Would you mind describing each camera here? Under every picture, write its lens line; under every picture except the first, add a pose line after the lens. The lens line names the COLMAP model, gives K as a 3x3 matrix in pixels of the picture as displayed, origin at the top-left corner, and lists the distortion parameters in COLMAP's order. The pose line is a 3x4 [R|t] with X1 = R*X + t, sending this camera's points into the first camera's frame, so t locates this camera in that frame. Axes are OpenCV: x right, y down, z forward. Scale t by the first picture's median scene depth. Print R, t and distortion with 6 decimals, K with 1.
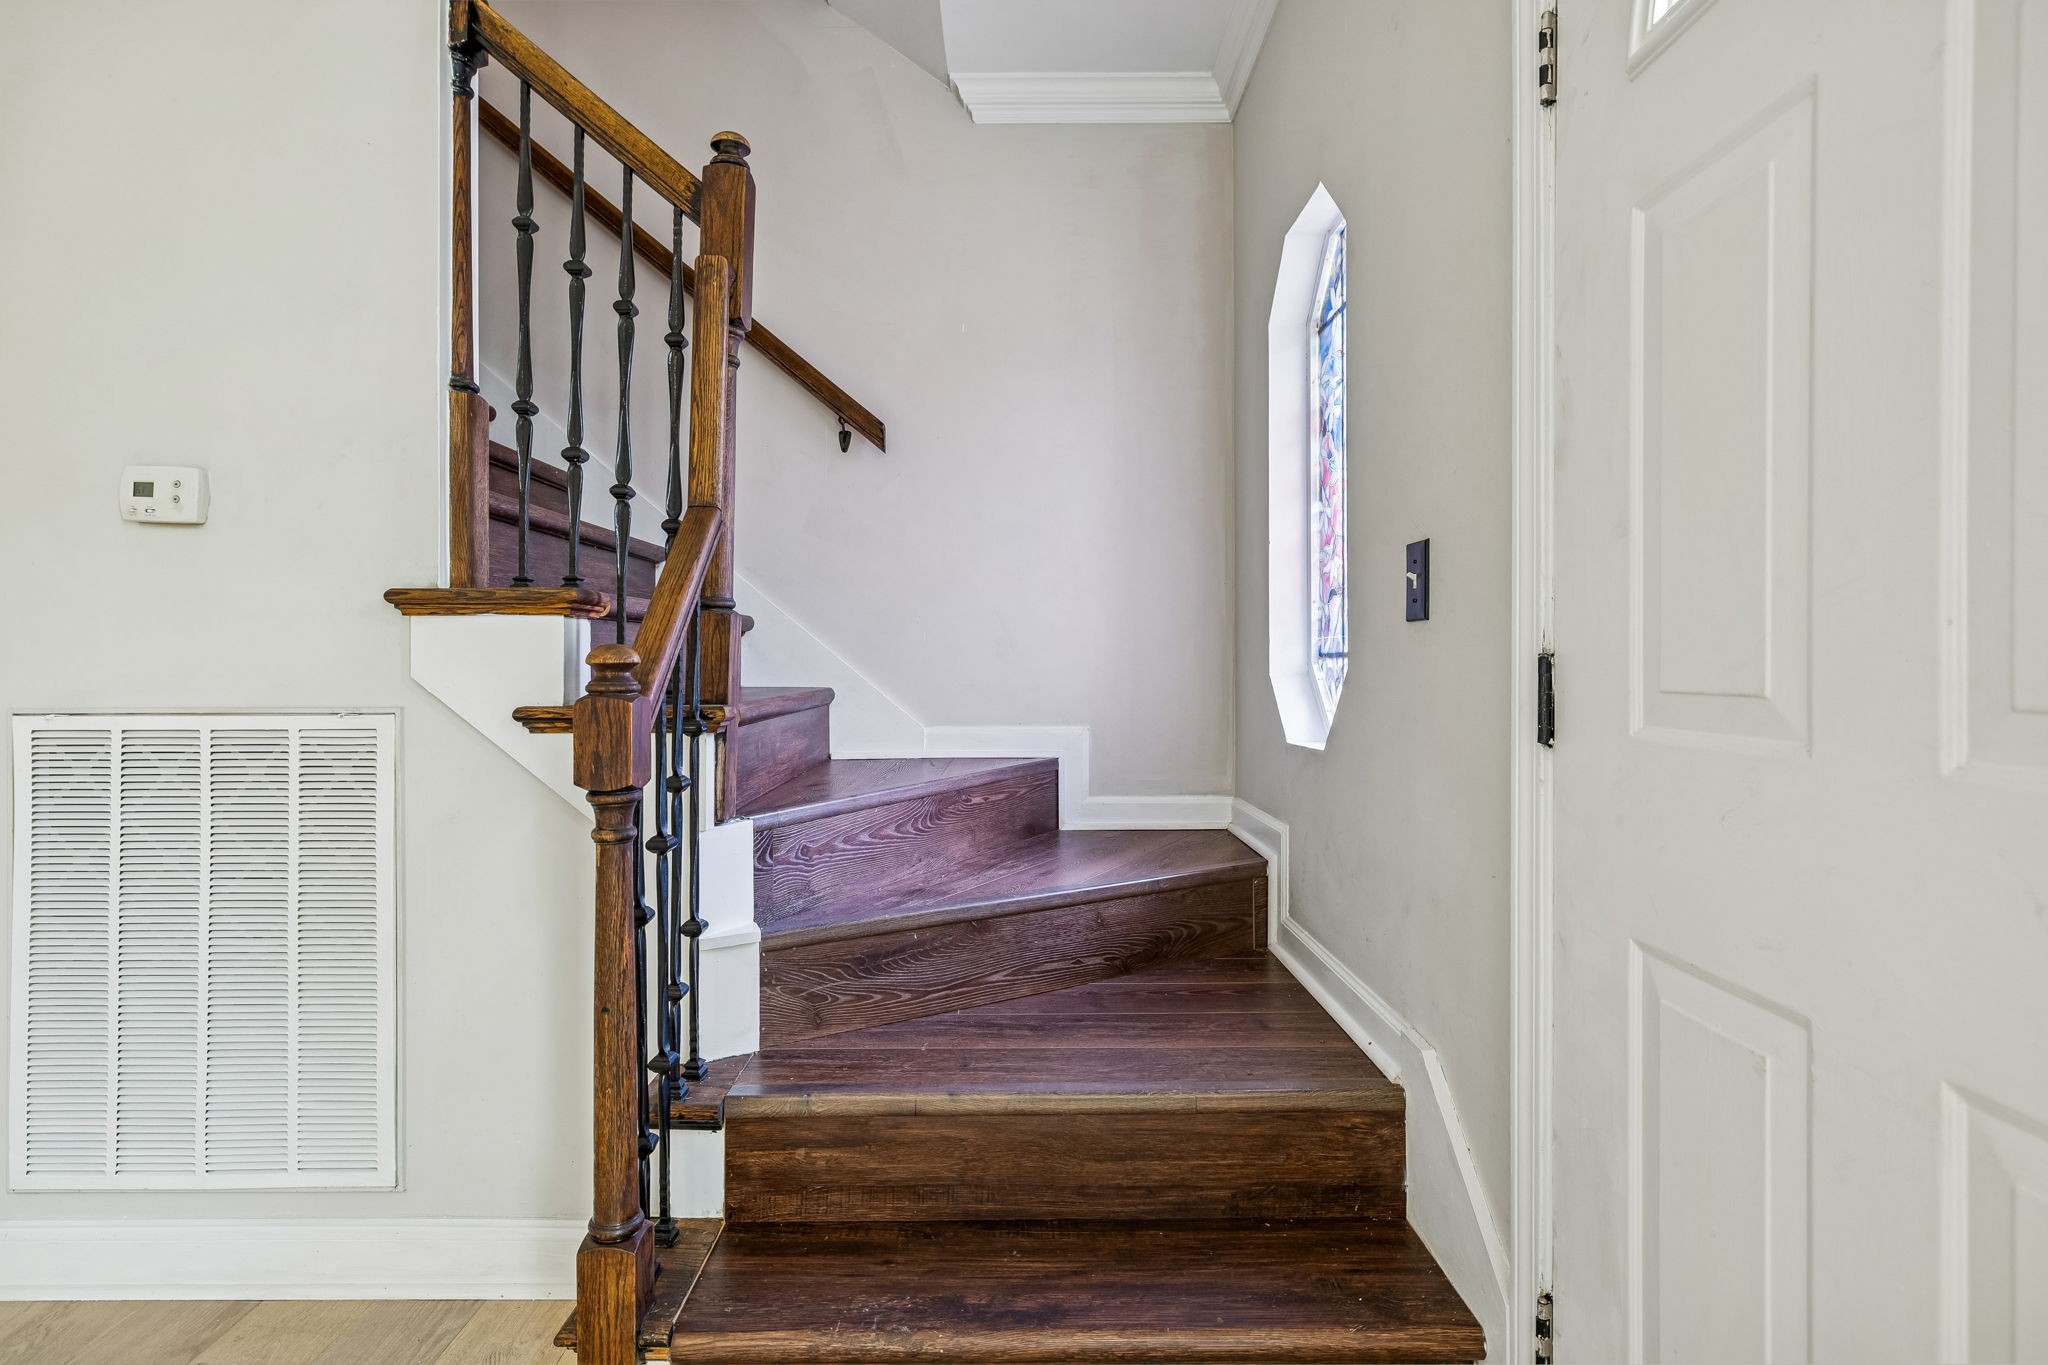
lens RADIAL K [[1005.1, 0, 1013.0], [0, 1005.1, 670.2], [0, 0, 1]] dist [0.000321, -0.000032]
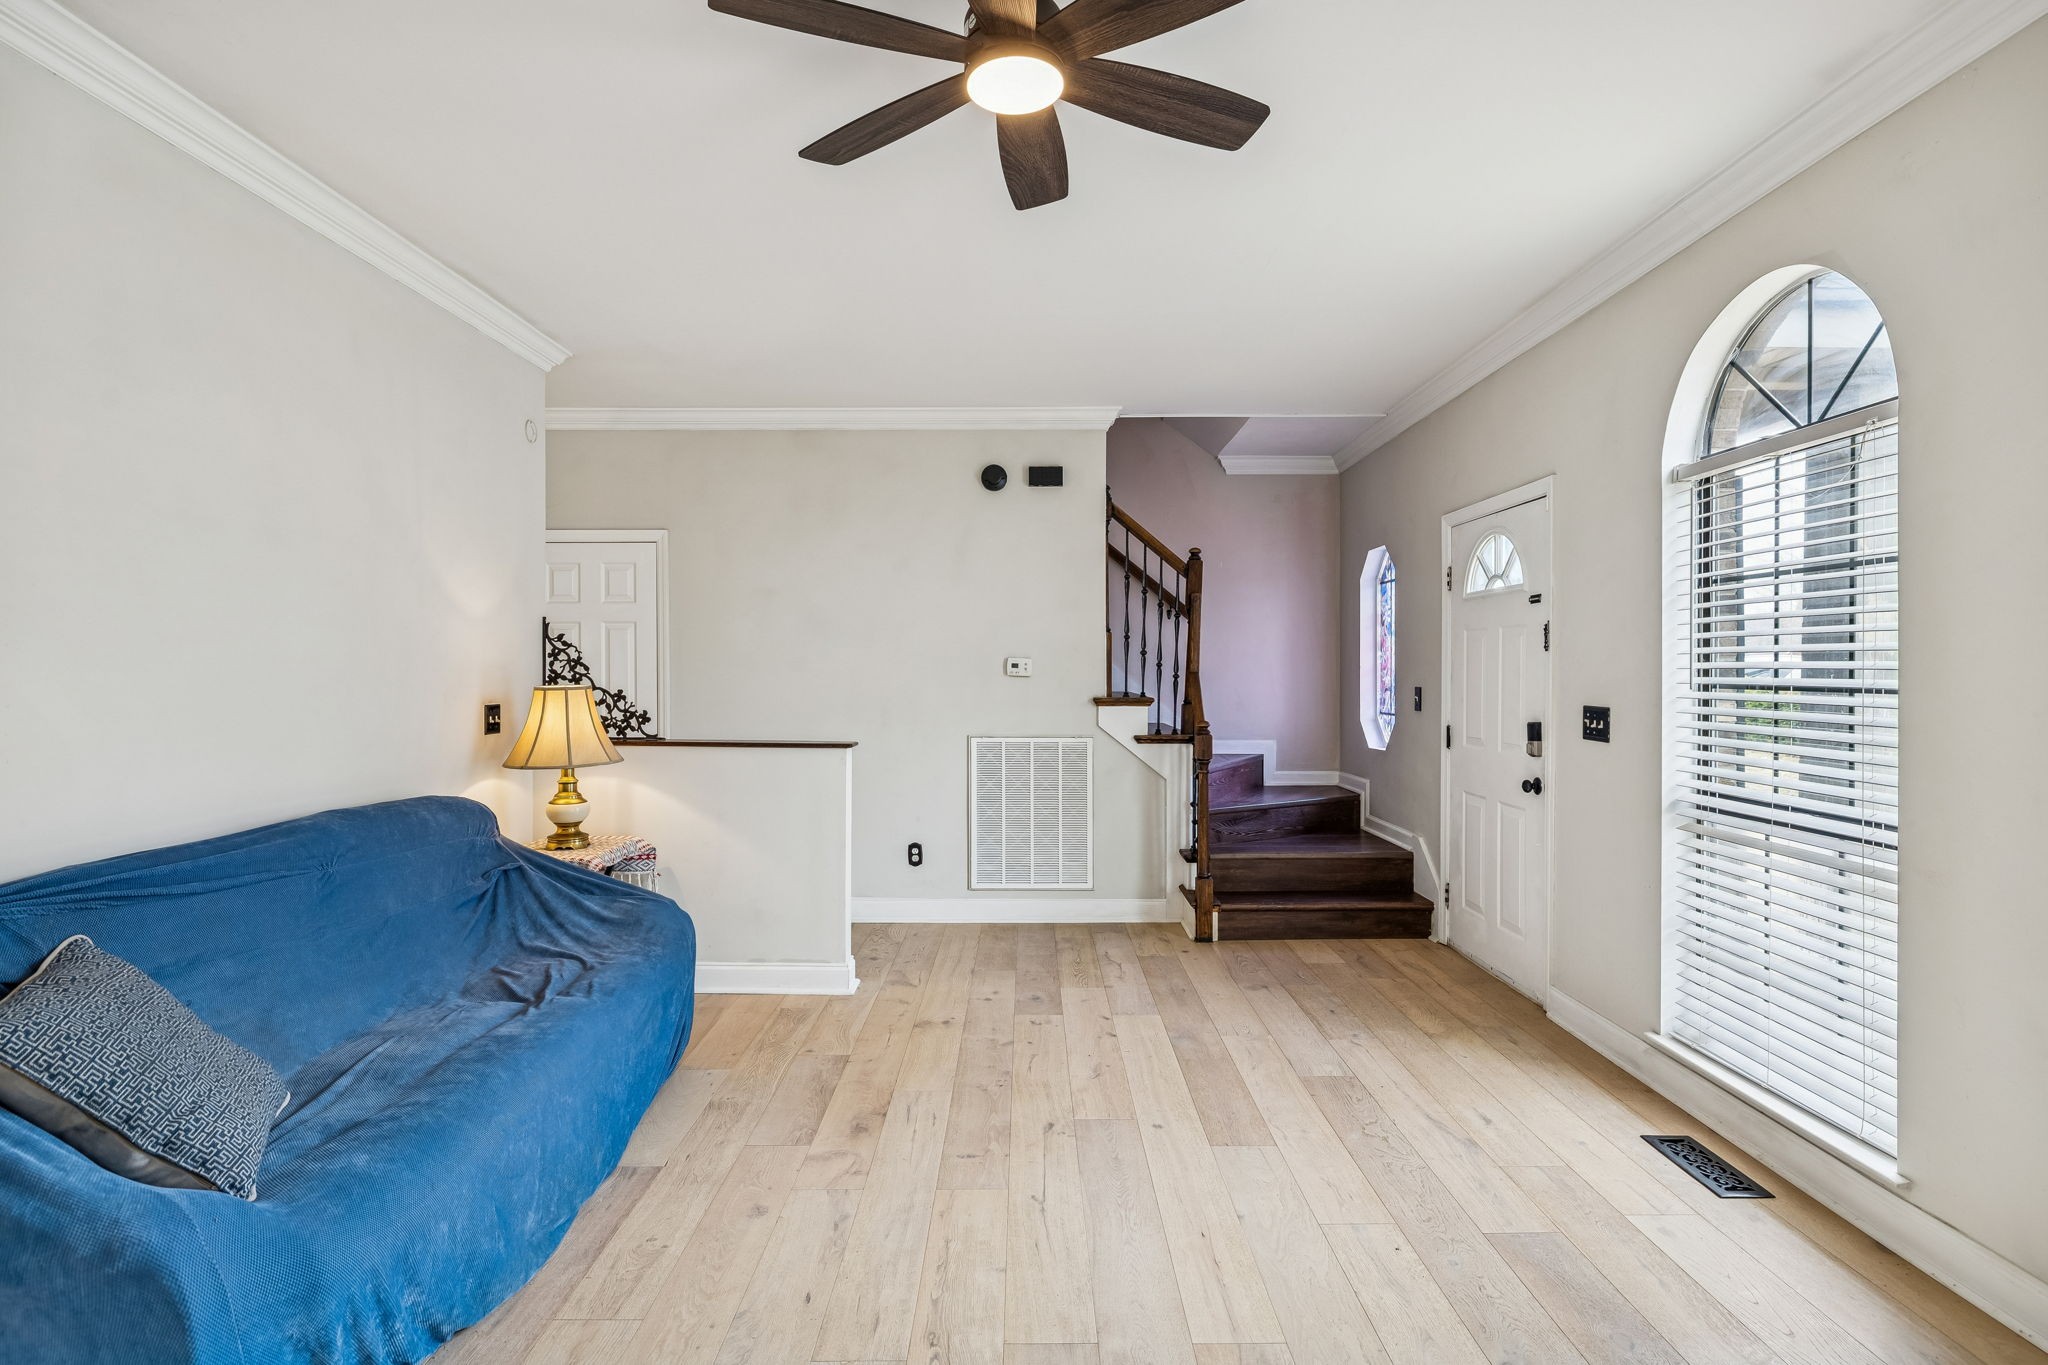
lens RADIAL K [[1005.1, 0, 1035.7], [0, 1005.1, 679.2], [0, 0, 1]] dist [0.000321, -0.000032]
pose [[0.999936, 0.004000, 0.010591, -0.660516], [-0.004035, 0.999987, 0.003270, -0.117771], [-0.010578, -0.003312, 0.999939, -1.701579]]
